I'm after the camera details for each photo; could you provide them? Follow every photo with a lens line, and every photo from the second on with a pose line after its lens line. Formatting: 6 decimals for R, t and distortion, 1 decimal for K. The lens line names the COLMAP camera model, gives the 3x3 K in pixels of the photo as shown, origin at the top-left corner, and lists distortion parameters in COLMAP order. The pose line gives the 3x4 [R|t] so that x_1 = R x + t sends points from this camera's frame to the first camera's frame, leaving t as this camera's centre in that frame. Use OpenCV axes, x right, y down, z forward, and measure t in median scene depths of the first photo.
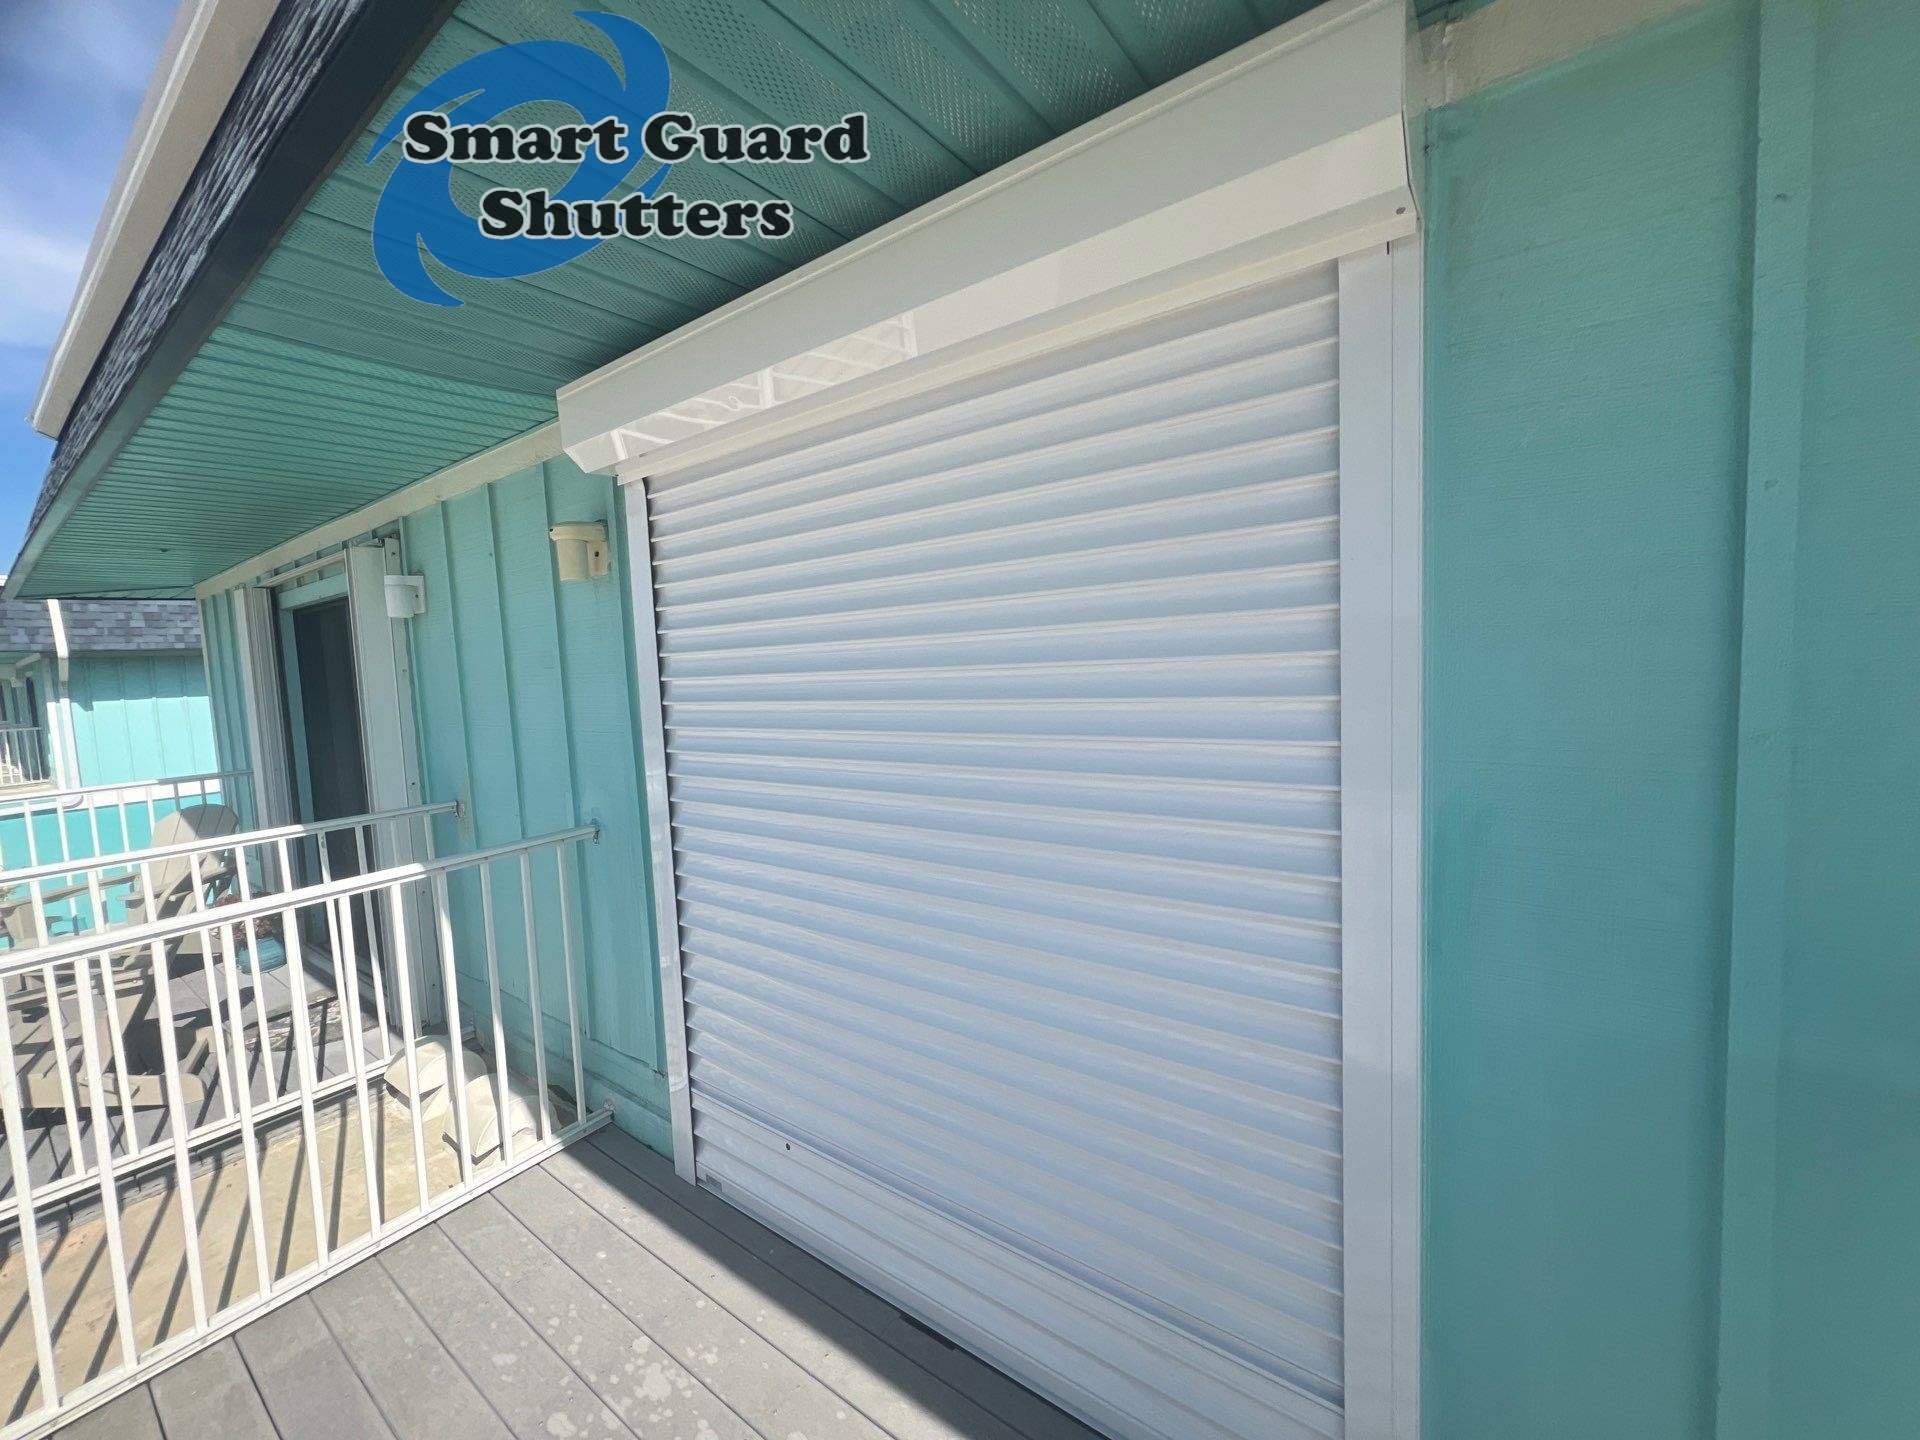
lens RADIAL K [[765.6, 0, 960.0], [0, 765.6, 720.0], [0, 0, 1]] dist [-0.001341, 0.000227]
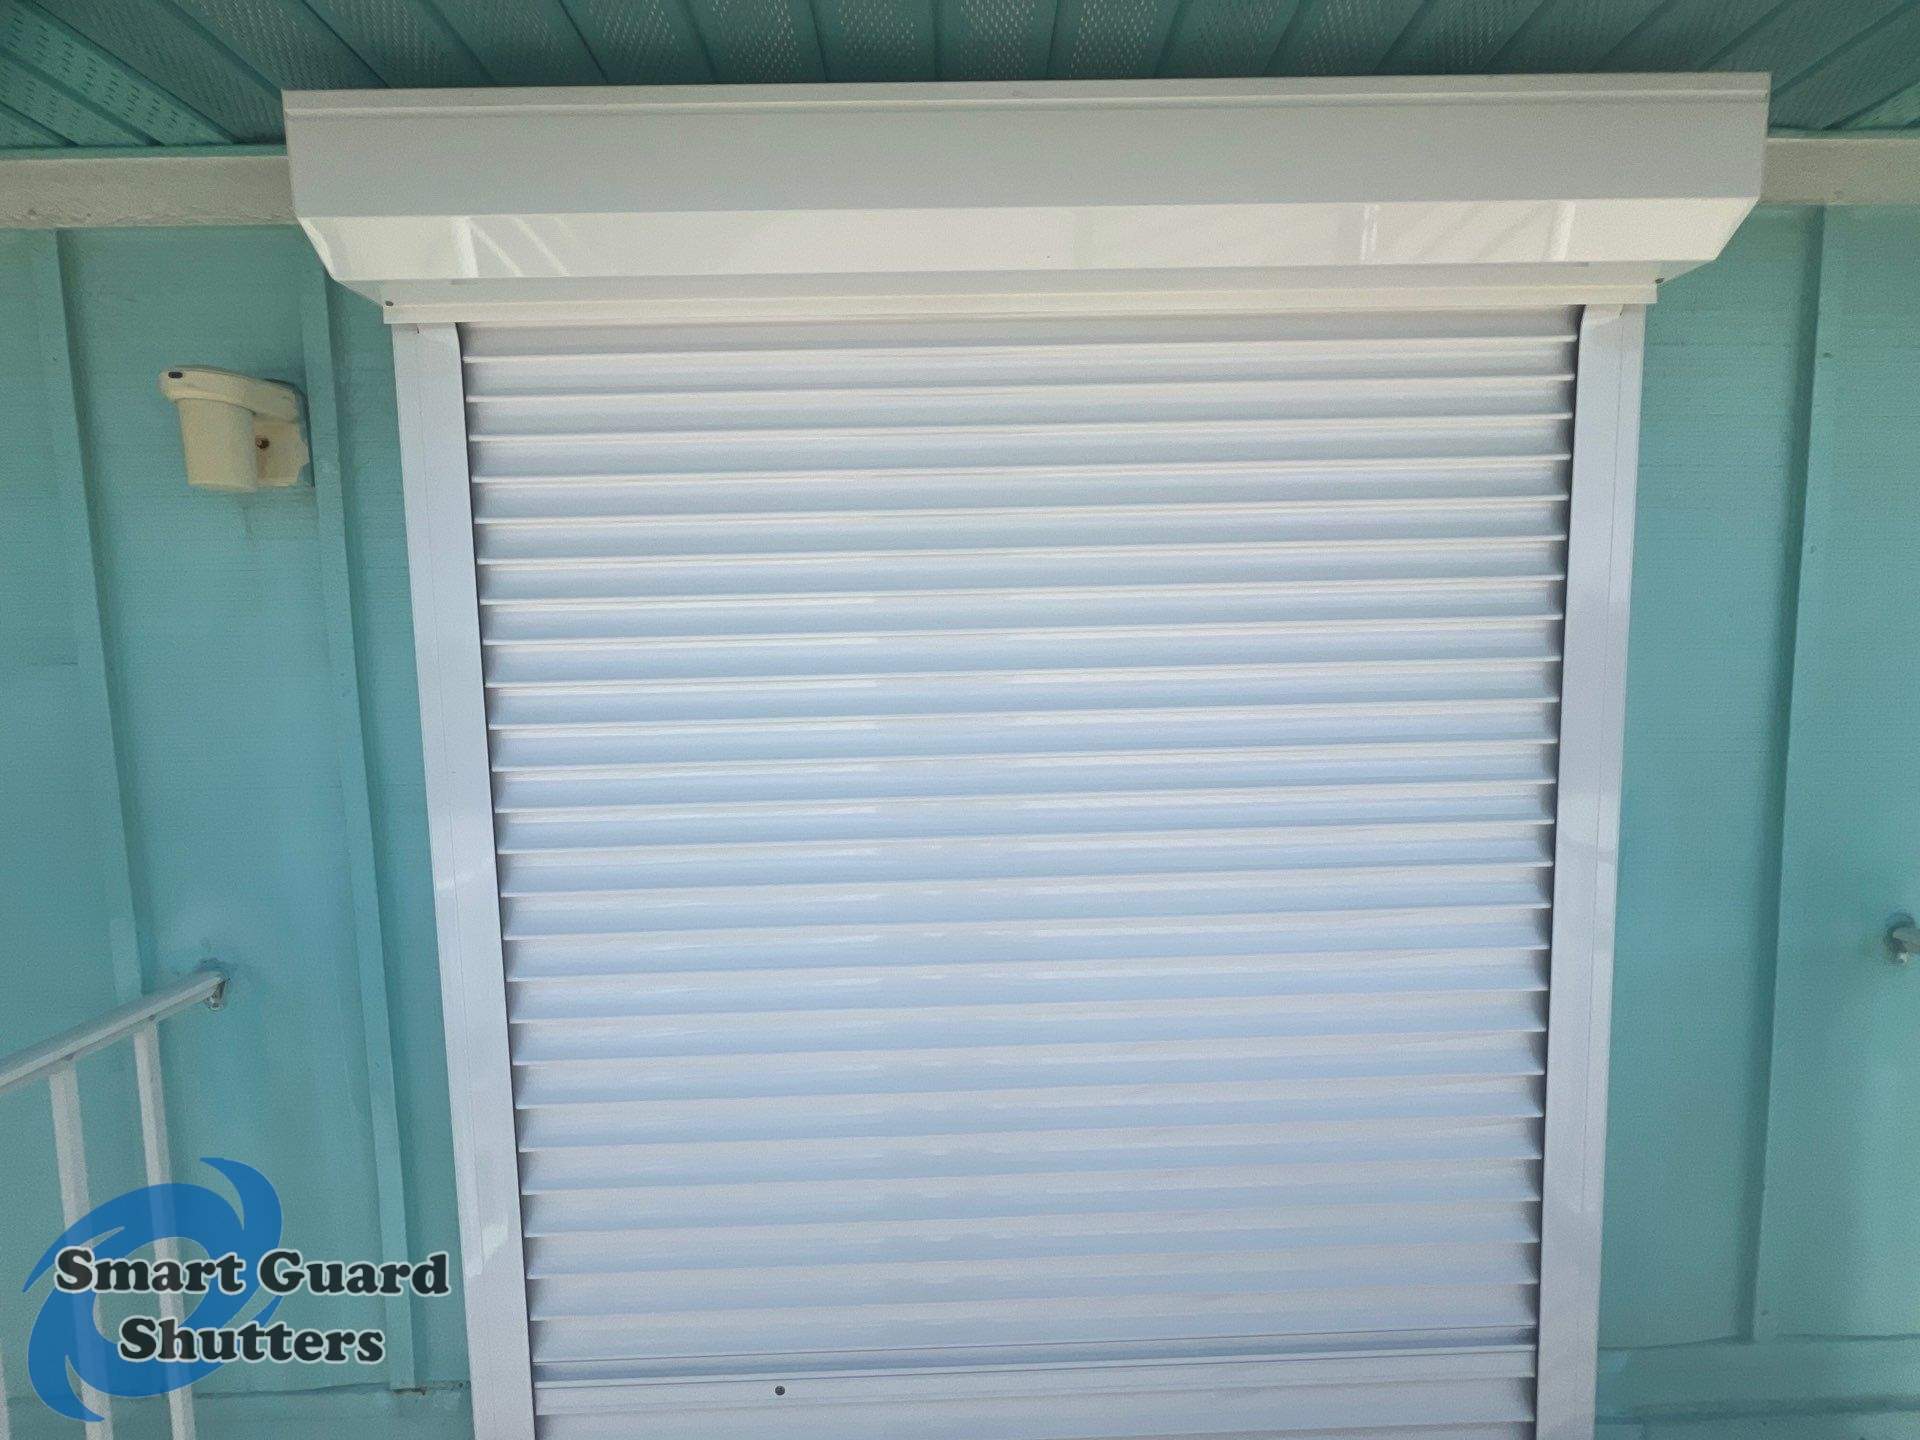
lens RADIAL K [[761.9, 0, 960.9], [0, 761.9, 725.0], [0, 0, 1]] dist [0.009662, -0.005299]
pose [[0.795534, -0.021634, 0.605523, -0.485636], [0.034544, 0.999356, -0.009678, -0.006462], [-0.604924, 0.028616, 0.795769, 0.359032]]
